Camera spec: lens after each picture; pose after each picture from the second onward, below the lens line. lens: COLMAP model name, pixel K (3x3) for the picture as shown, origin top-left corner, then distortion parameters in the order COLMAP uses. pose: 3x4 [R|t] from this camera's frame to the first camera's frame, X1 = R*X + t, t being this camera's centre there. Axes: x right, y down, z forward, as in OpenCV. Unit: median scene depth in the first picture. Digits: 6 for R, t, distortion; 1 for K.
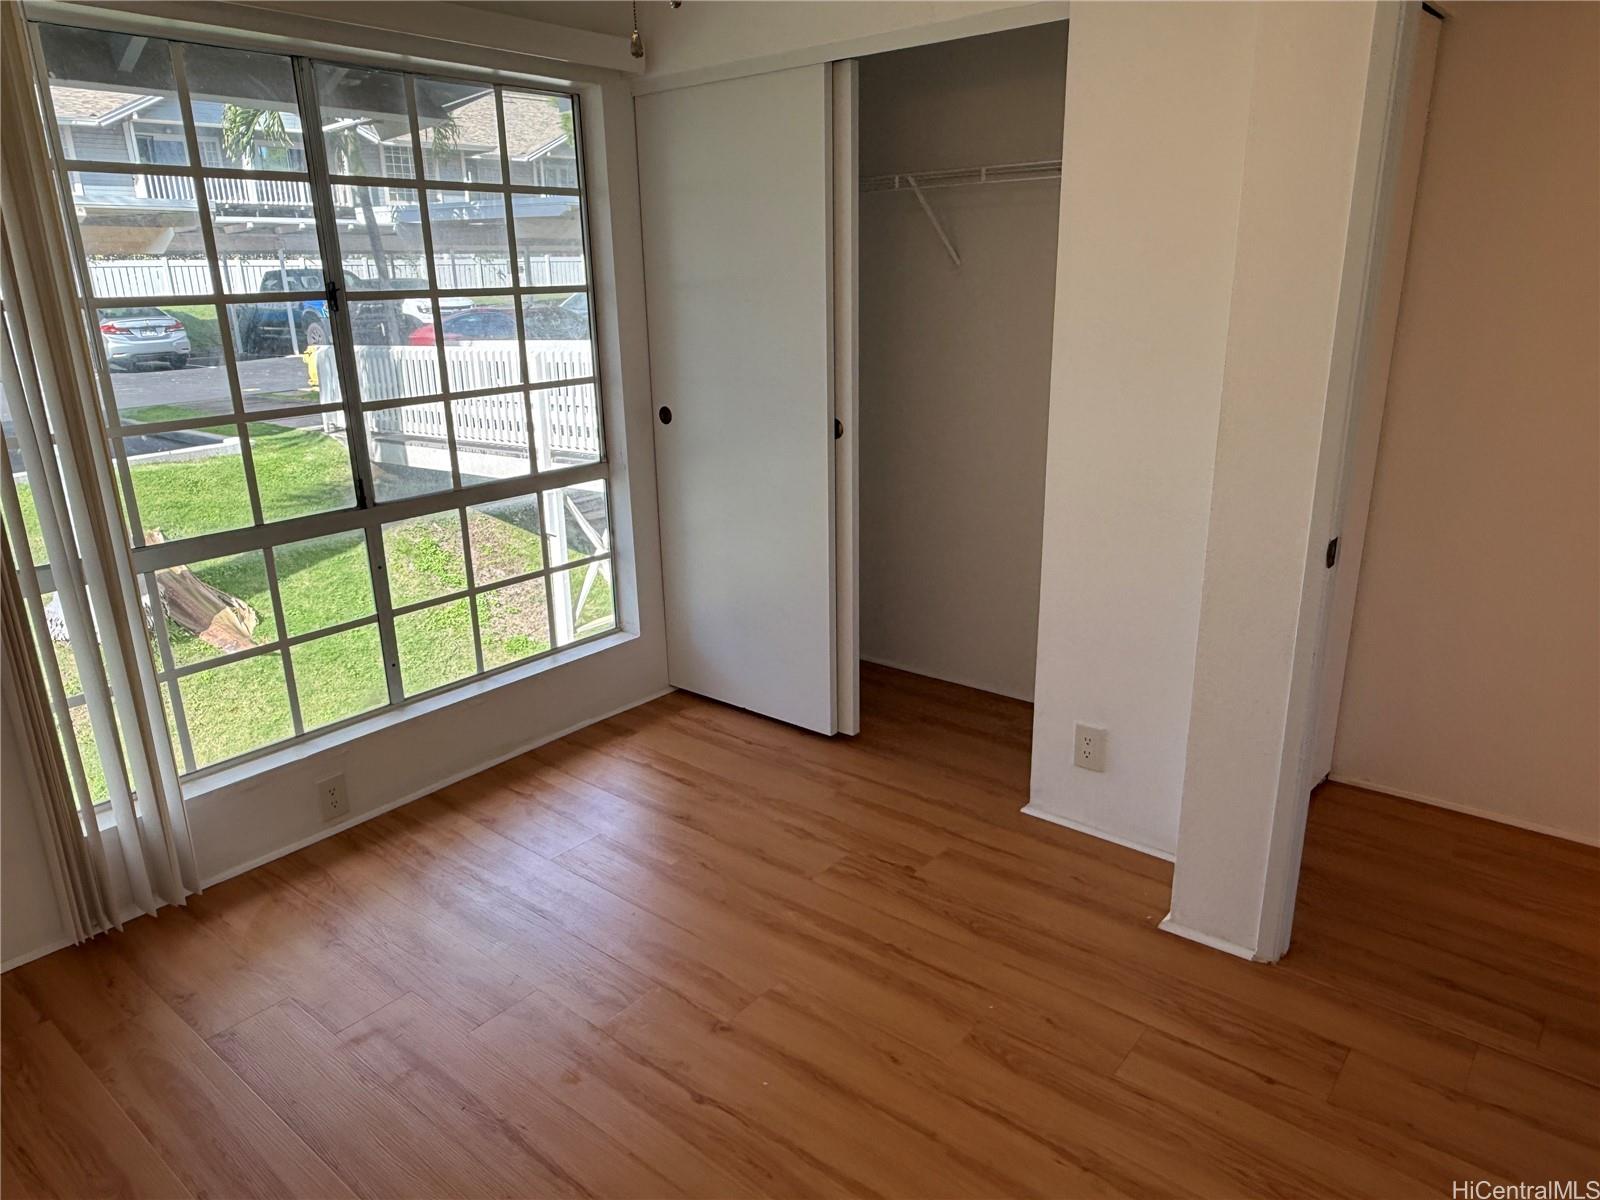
lens RADIAL K [[1053.2, 0, 779.2], [0, 1053.2, 598.1], [0, 0, 1]] dist [-0.003213, -0.002233]
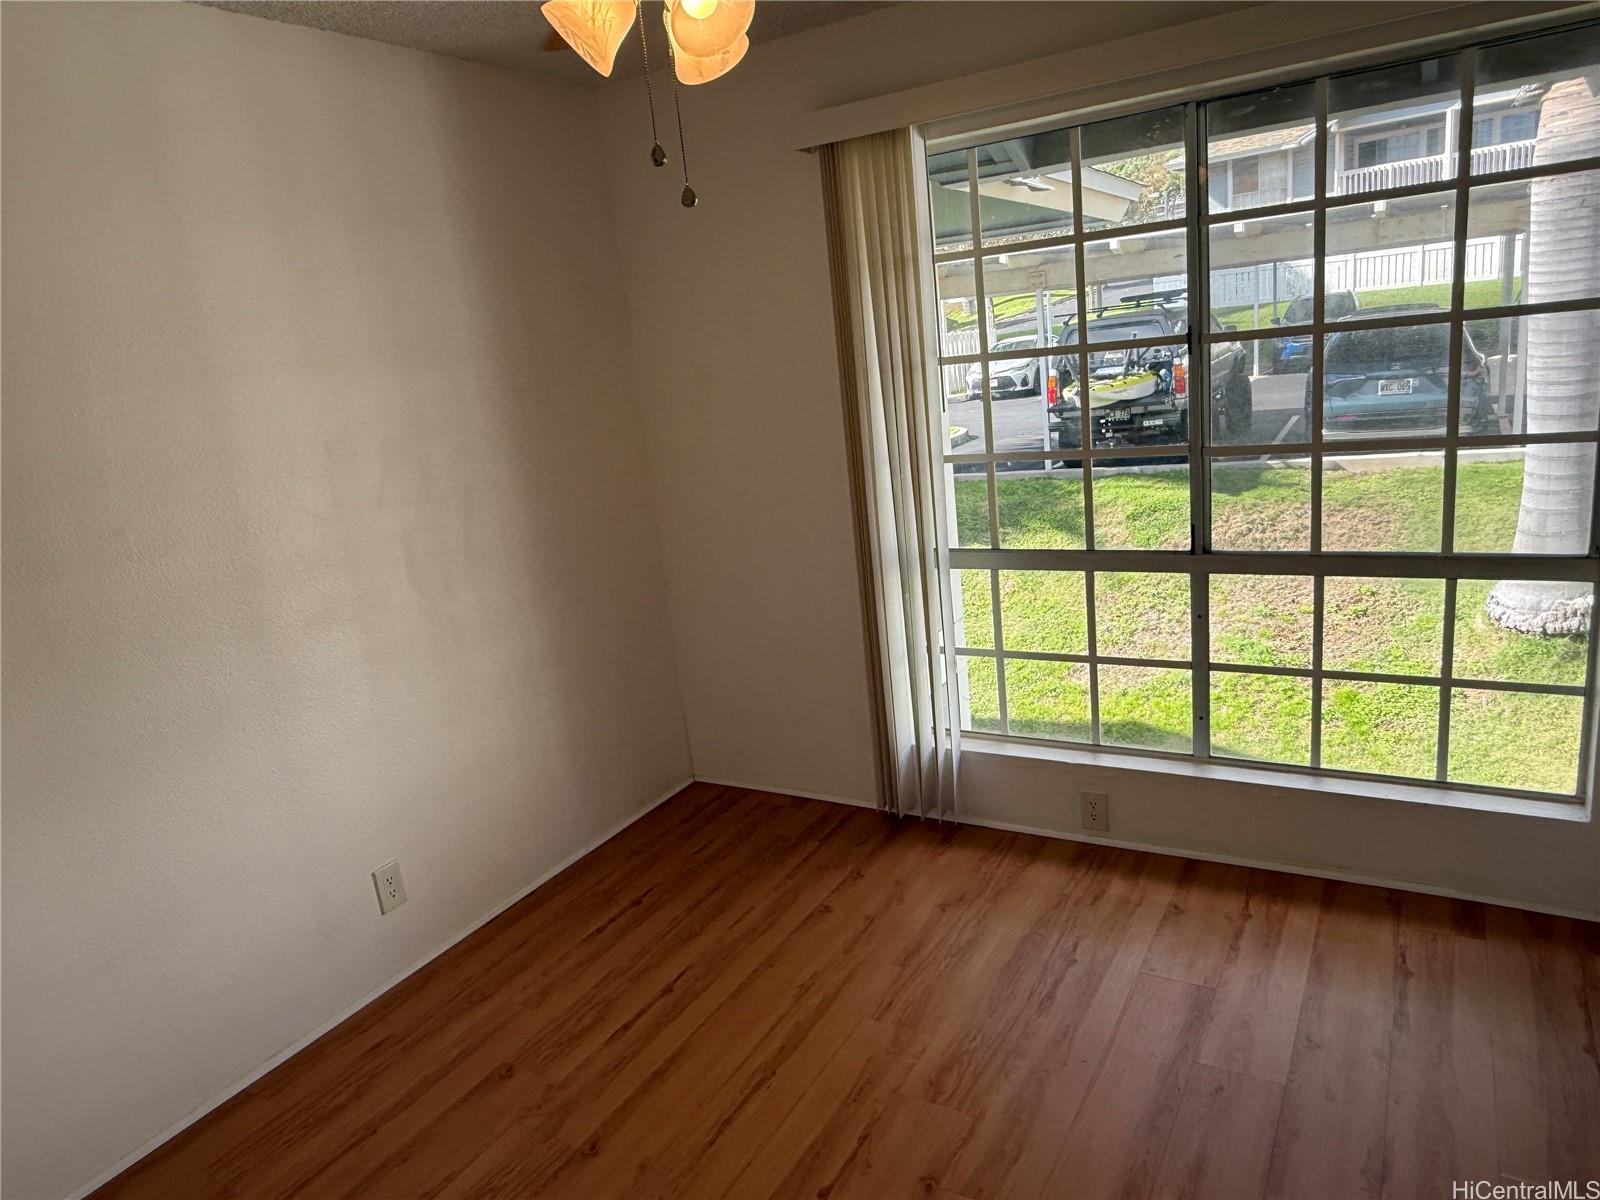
lens RADIAL K [[1017.6, 0, 800.1], [0, 1017.6, 632.8], [0, 0, 1]] dist [-0.068828, 0.000170]
pose [[0.154361, 0.269906, -0.950433, 0.458786], [-0.193812, 0.951545, 0.238745, -0.169840], [0.968819, 0.147353, 0.199193, 0.486513]]
